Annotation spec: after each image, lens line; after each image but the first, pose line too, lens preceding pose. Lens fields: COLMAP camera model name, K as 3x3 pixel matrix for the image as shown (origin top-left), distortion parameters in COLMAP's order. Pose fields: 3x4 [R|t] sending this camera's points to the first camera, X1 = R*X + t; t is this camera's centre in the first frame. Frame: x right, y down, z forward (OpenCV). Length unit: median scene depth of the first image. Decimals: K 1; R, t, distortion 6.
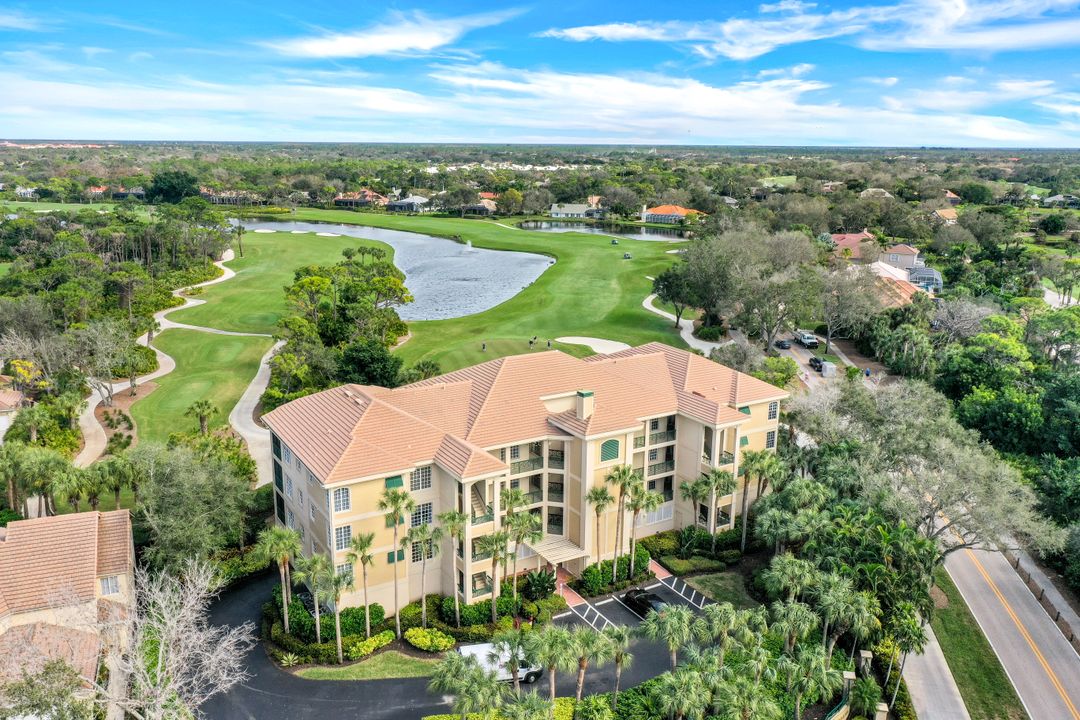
lens RADIAL K [[864.7, 0, 537.4], [0, 864.7, 358.9], [0, 0, 1]] dist [-0.001021, -0.002634]
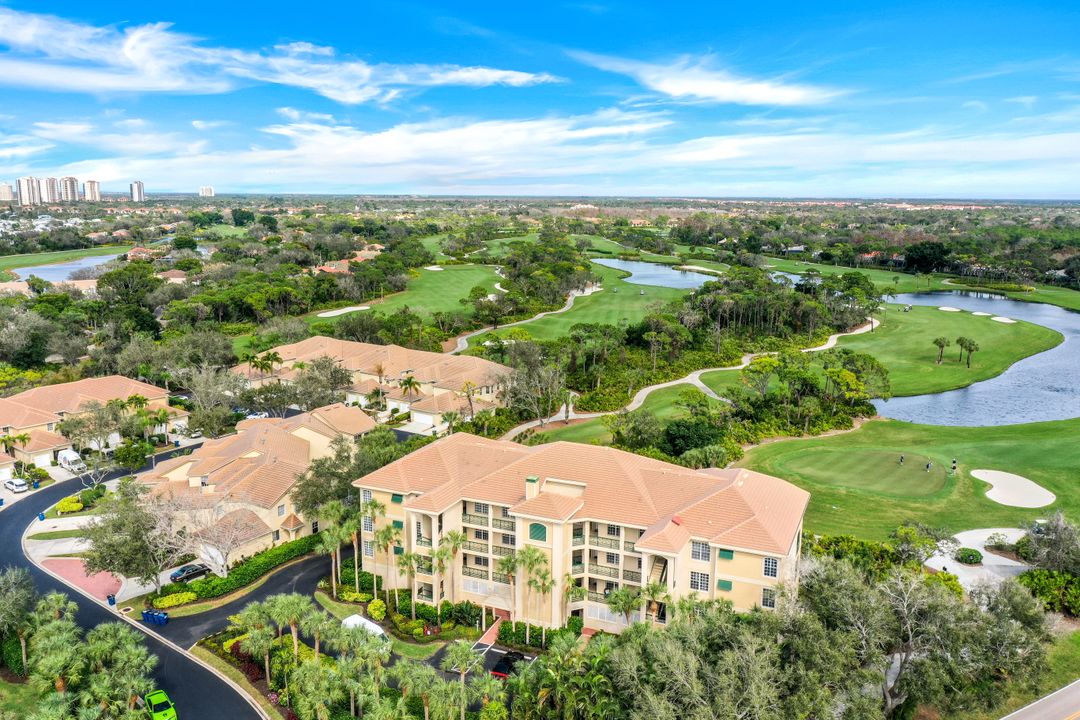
lens RADIAL K [[864.7, 0, 537.4], [0, 864.7, 358.9], [0, 0, 1]] dist [-0.001021, -0.002634]
pose [[0.573209, 0.146837, -0.806146, 0.178096], [-0.198434, 0.979404, 0.037299, -0.030220], [0.795019, 0.138587, 0.590541, 0.048109]]
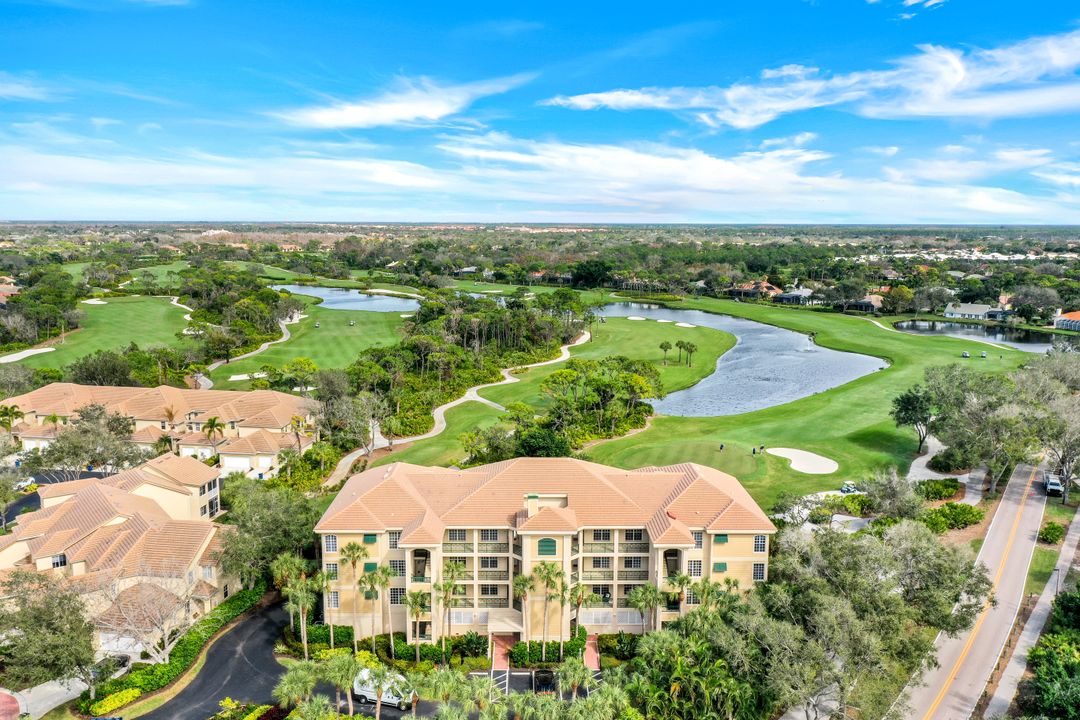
lens RADIAL K [[864.7, 0, 537.4], [0, 864.7, 358.9], [0, 0, 1]] dist [-0.001021, -0.002634]
pose [[0.859607, 0.074051, -0.505562, 0.116732], [-0.119198, 0.991205, -0.057488, -0.014469], [0.496858, 0.109679, 0.860873, -0.010650]]
